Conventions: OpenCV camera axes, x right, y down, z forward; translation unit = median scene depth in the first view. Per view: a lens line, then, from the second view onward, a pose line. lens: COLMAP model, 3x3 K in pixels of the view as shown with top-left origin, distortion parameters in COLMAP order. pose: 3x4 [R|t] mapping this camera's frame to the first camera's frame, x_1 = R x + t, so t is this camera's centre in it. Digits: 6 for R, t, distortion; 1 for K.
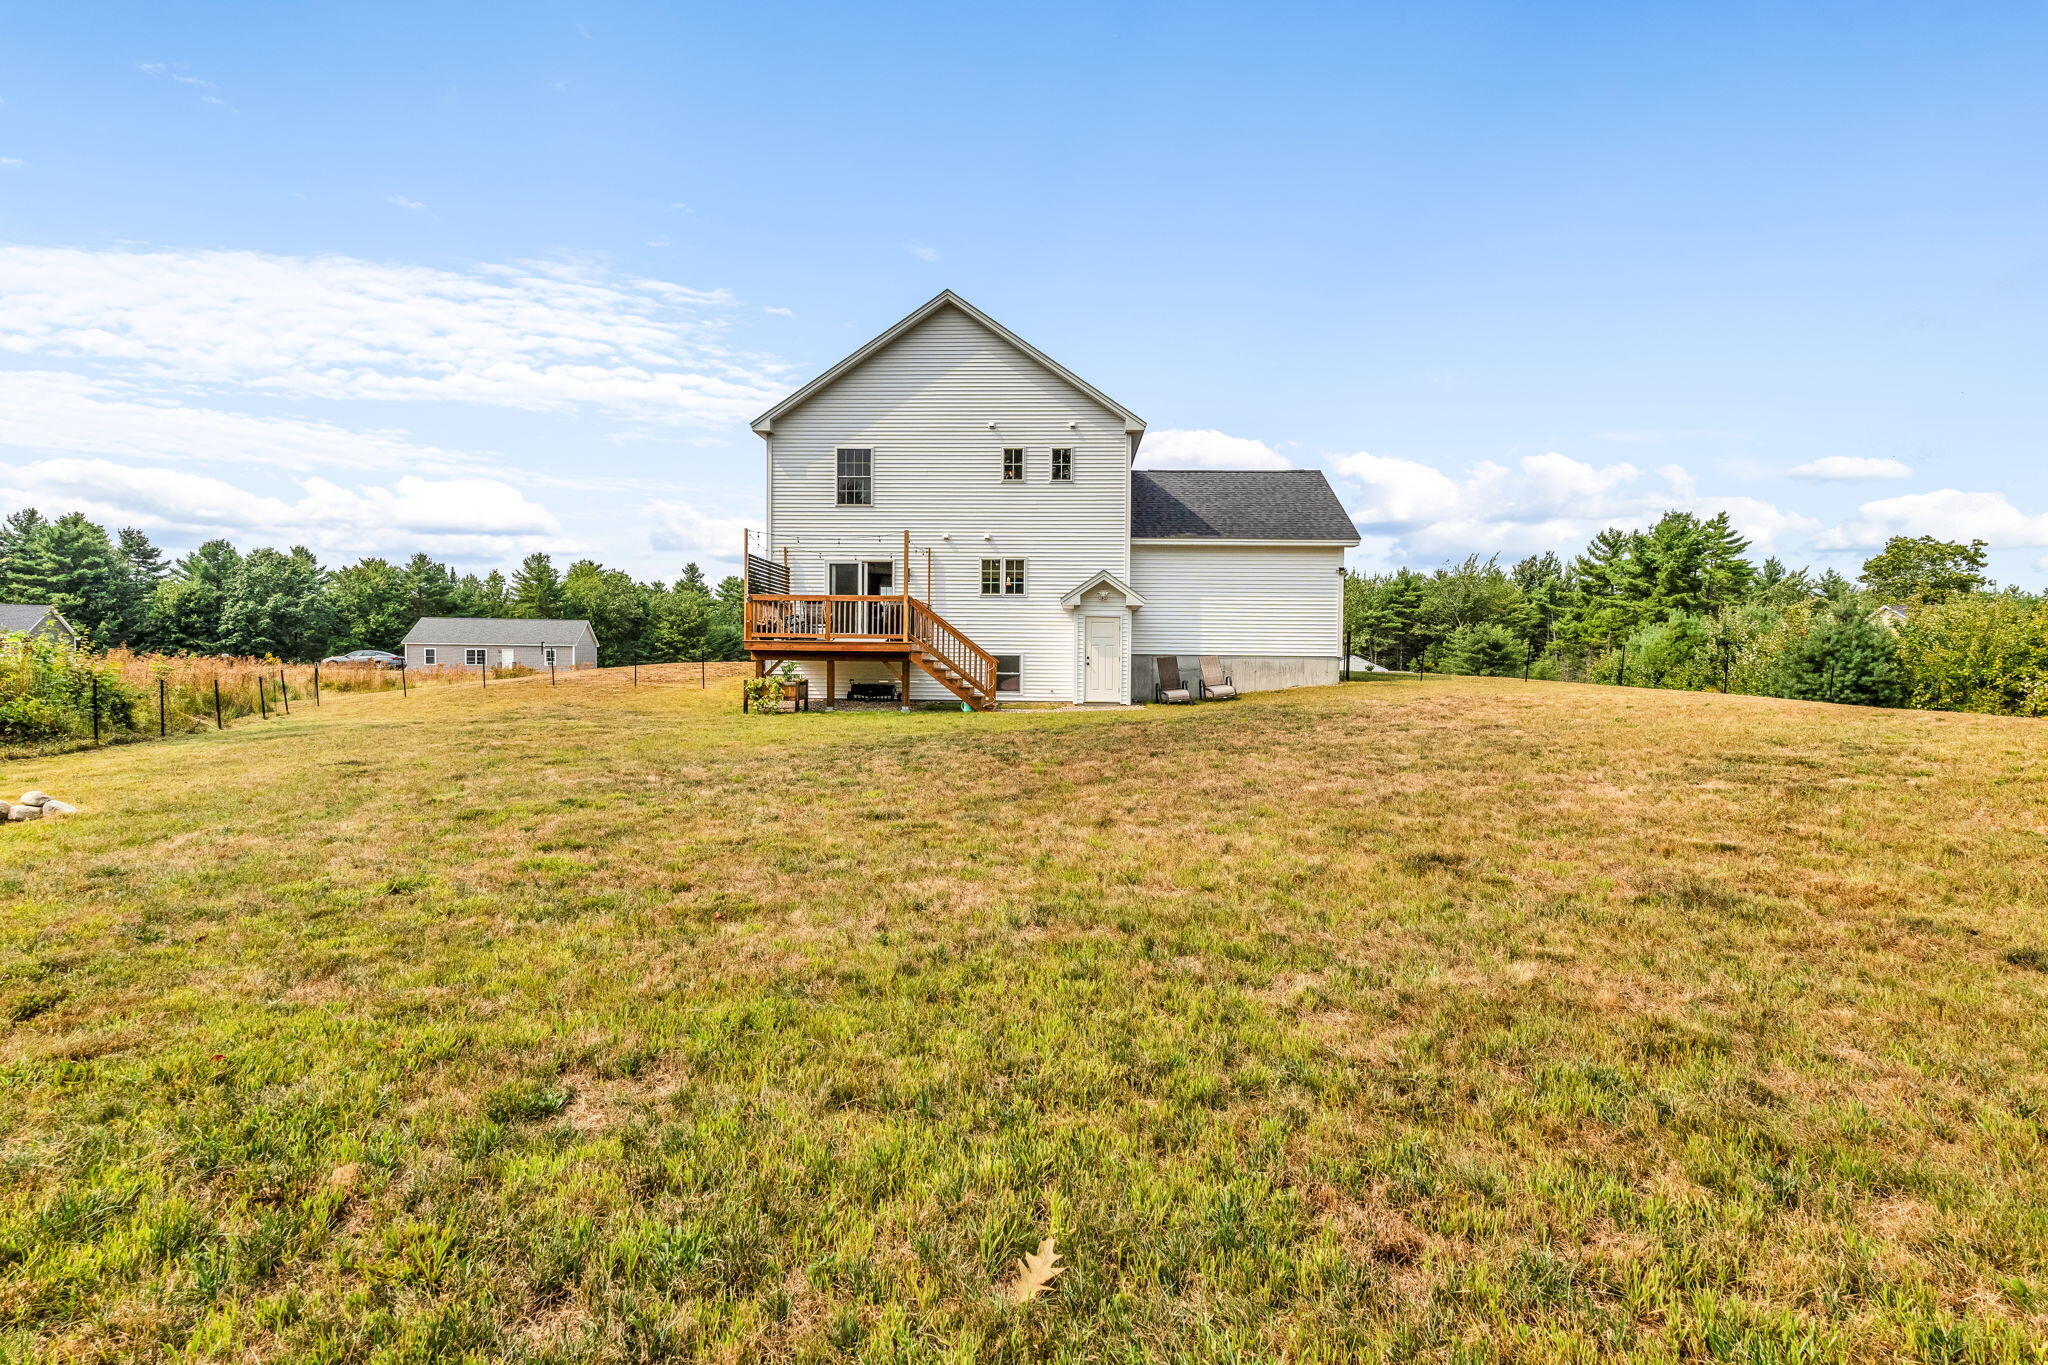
lens RADIAL K [[892.1, 0, 1024.0], [0, 892.1, 682.5], [0, 0, 1]] dist [0.000236, -0.005349]
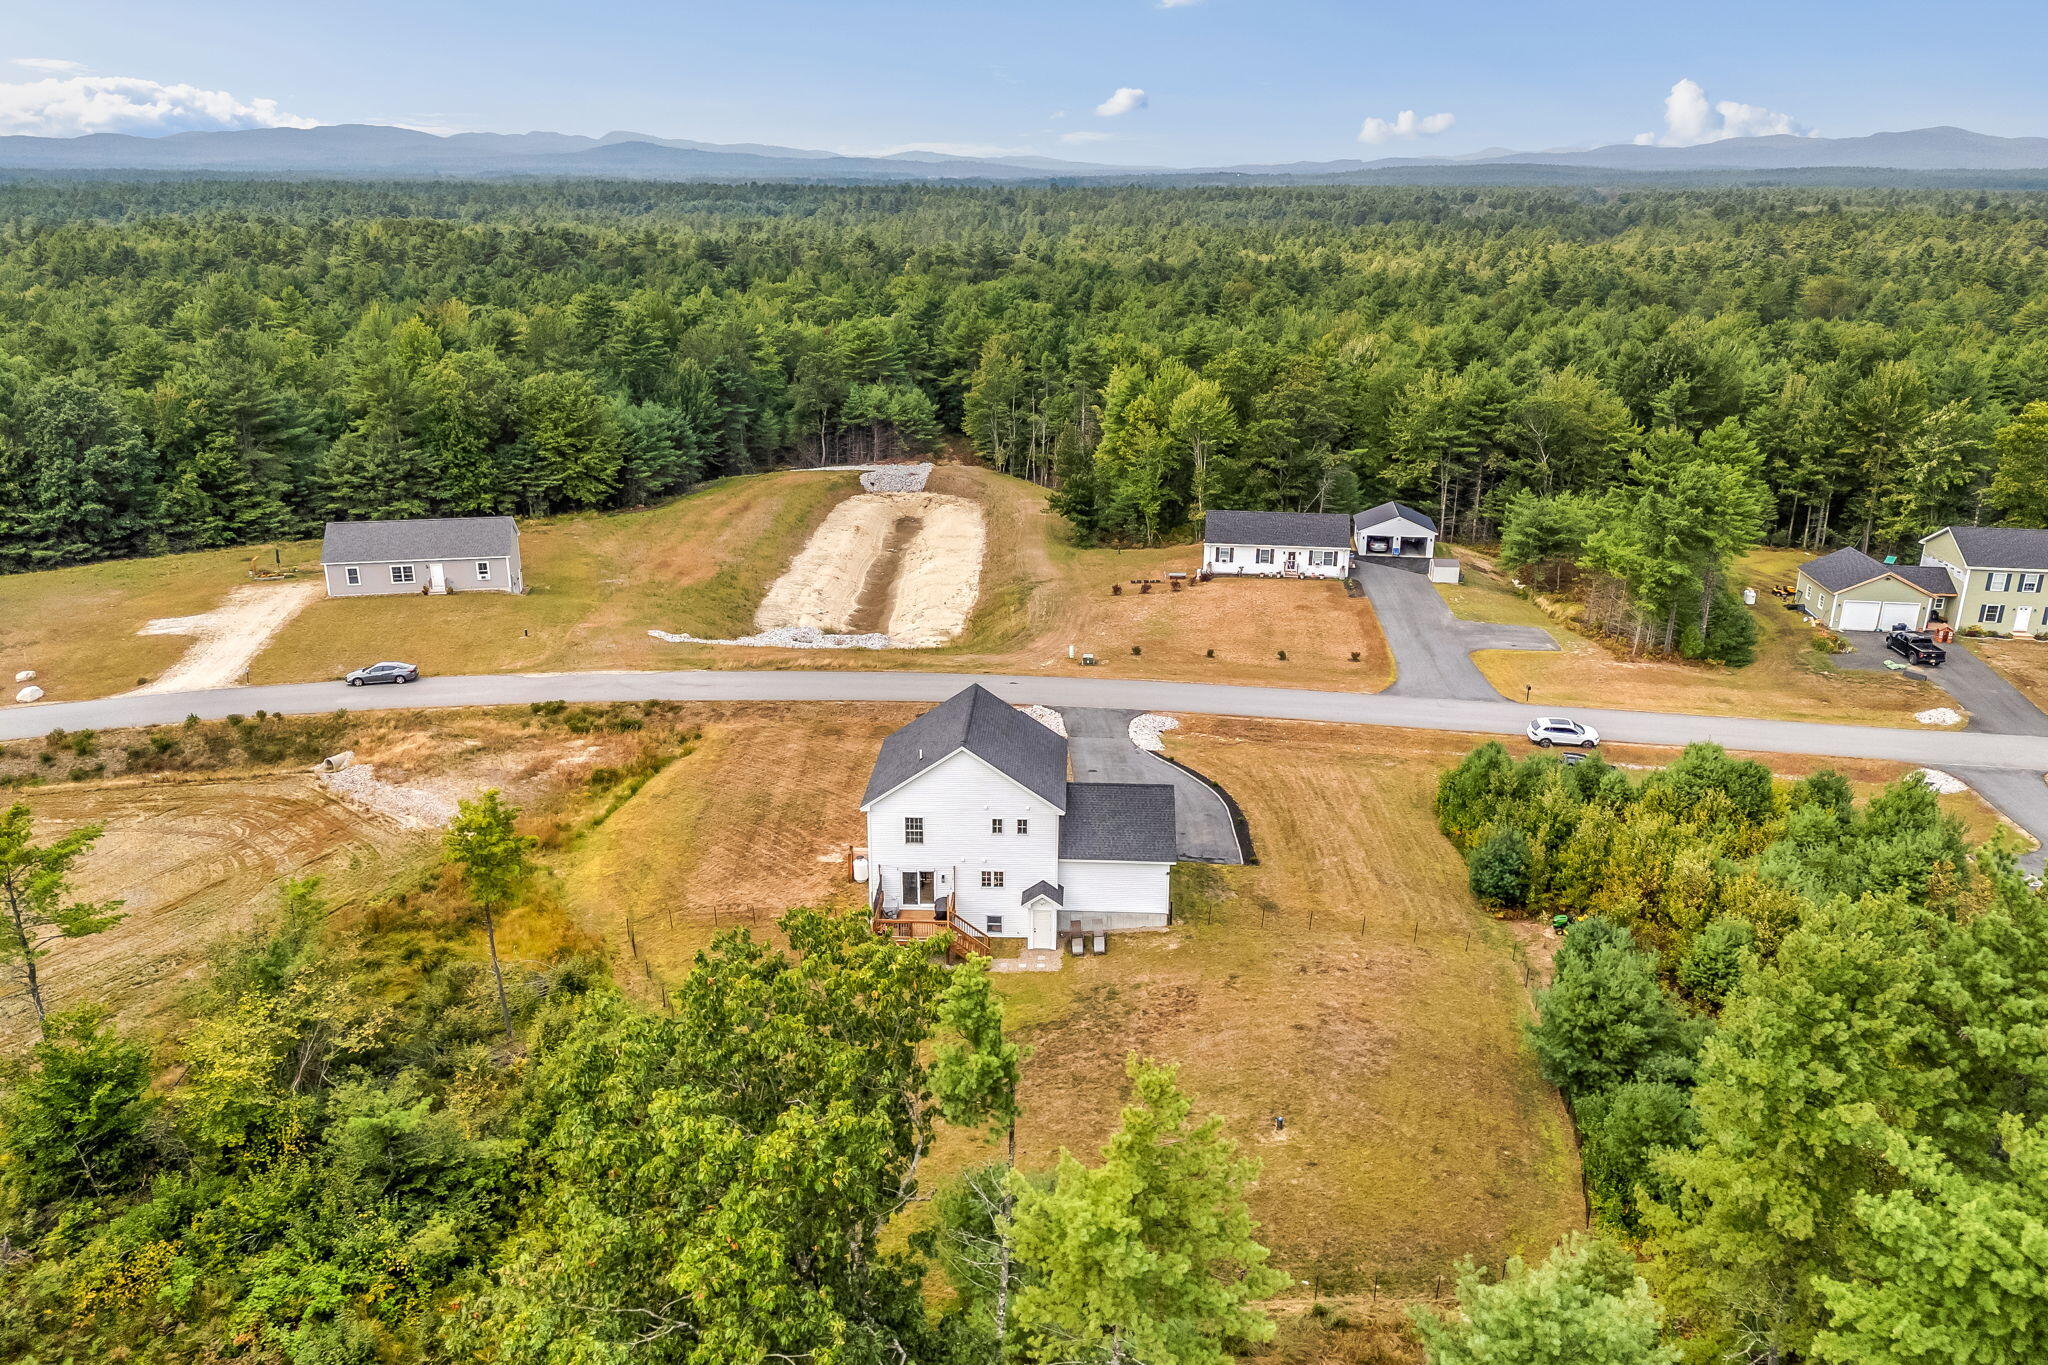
lens RADIAL K [[1504.0, 0, 1024.0], [0, 1504.0, 682.5], [0, 0, 1]] dist [0.101472, -0.108607]
pose [[0.999975, -0.005597, 0.004237, 0.033015], [0.004045, 0.952691, 0.303913, -1.497142], [-0.005738, -0.303888, 0.952691, -1.956968]]
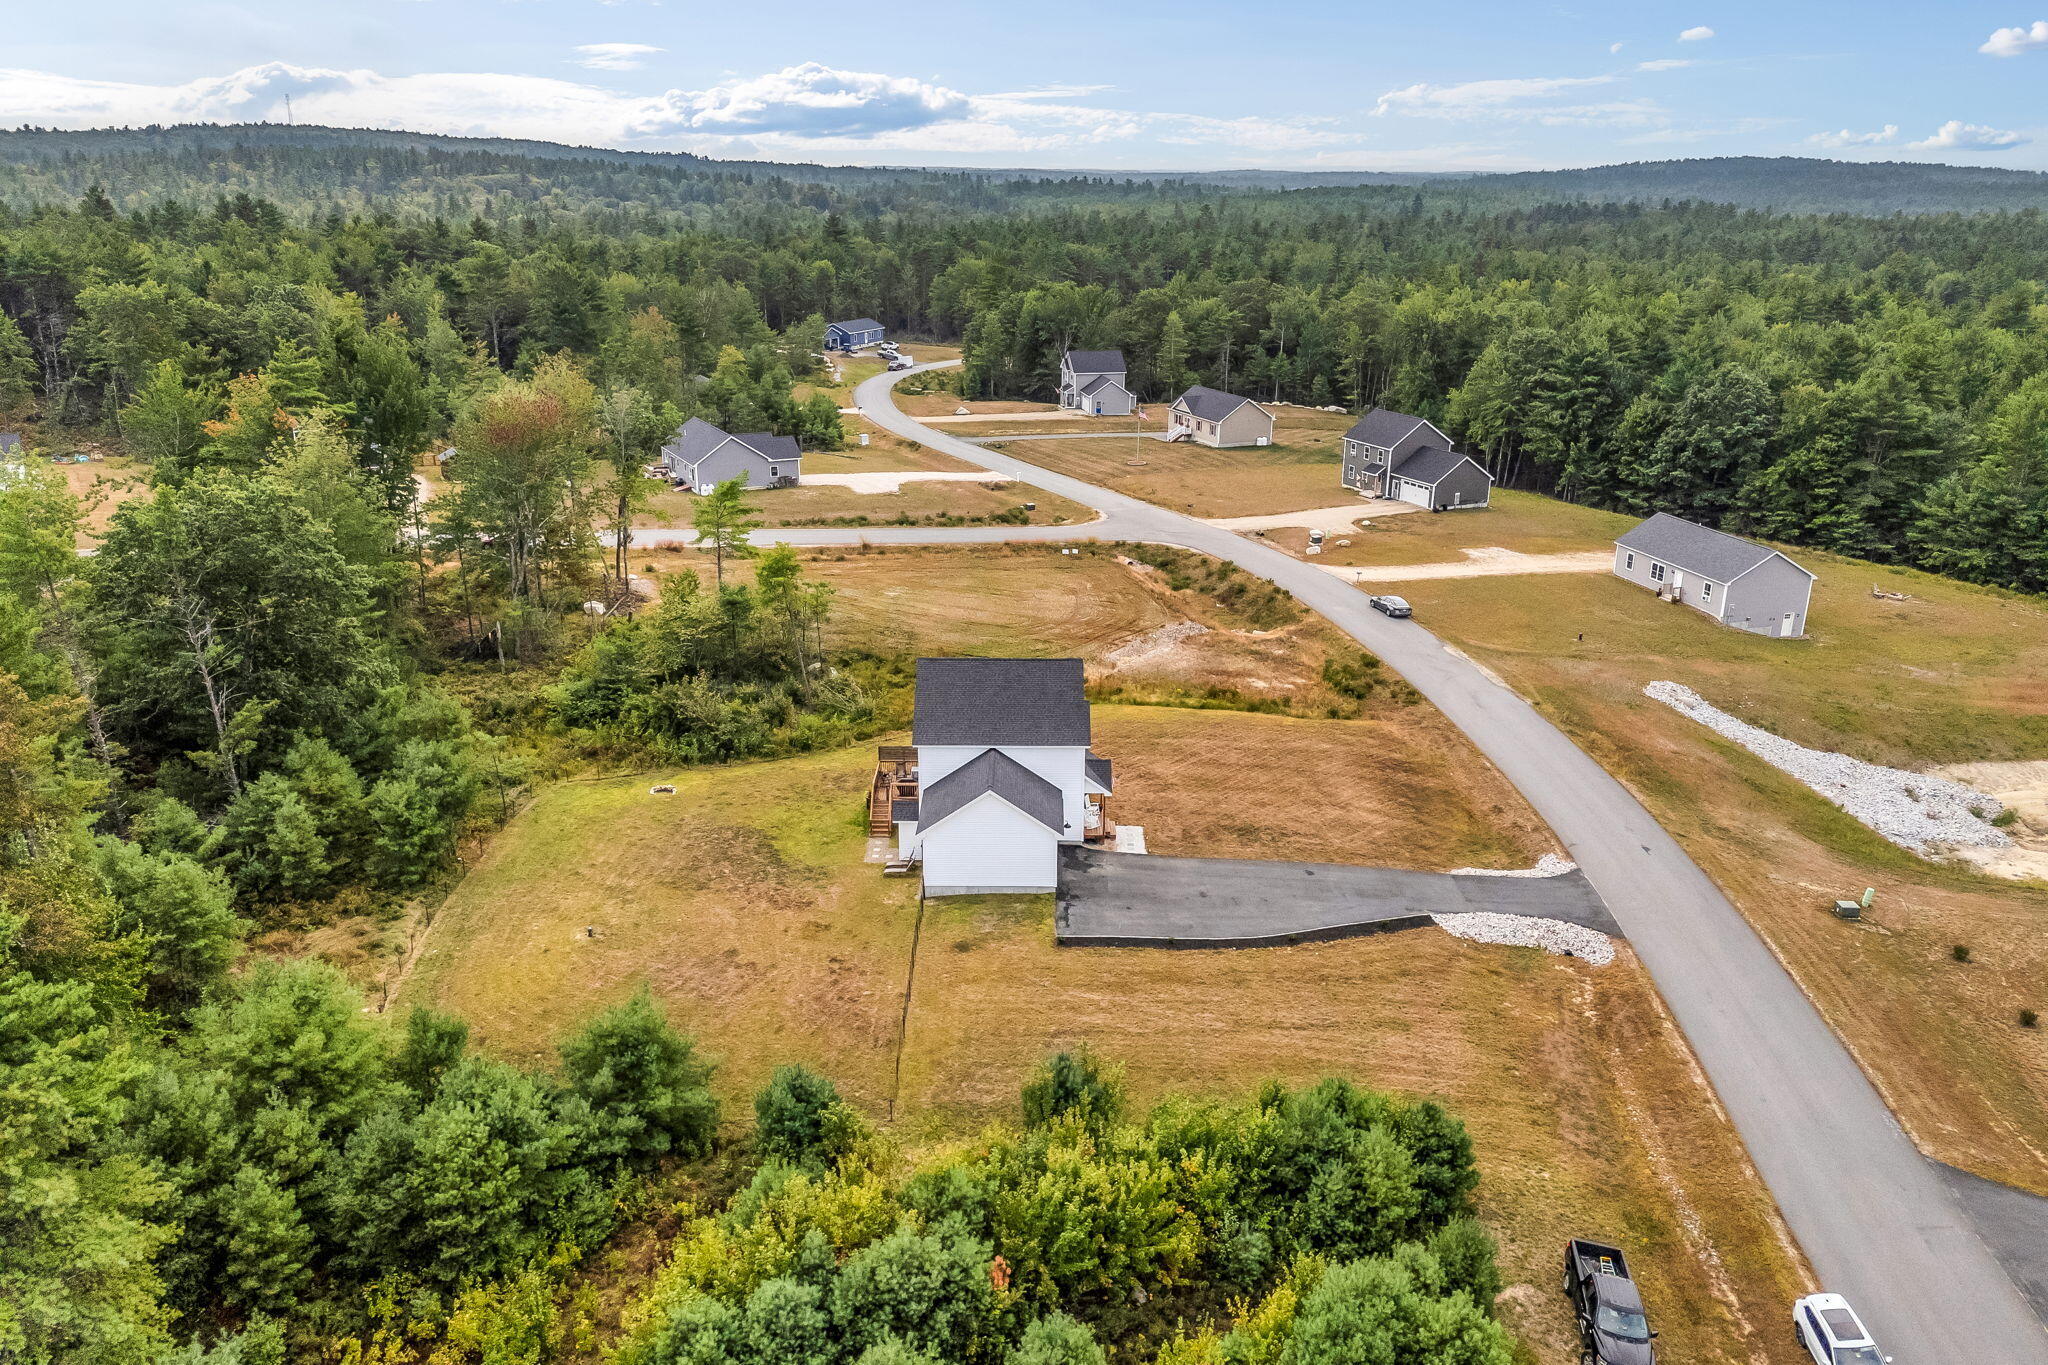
lens RADIAL K [[1504.0, 0, 1024.0], [0, 1504.0, 682.5], [0, 0, 1]] dist [0.101472, -0.108607]
pose [[0.038428, 0.313415, -0.948838, 3.396998], [-0.026647, 0.949523, 0.312562, -1.508593], [0.998906, 0.013273, 0.044840, 1.063293]]
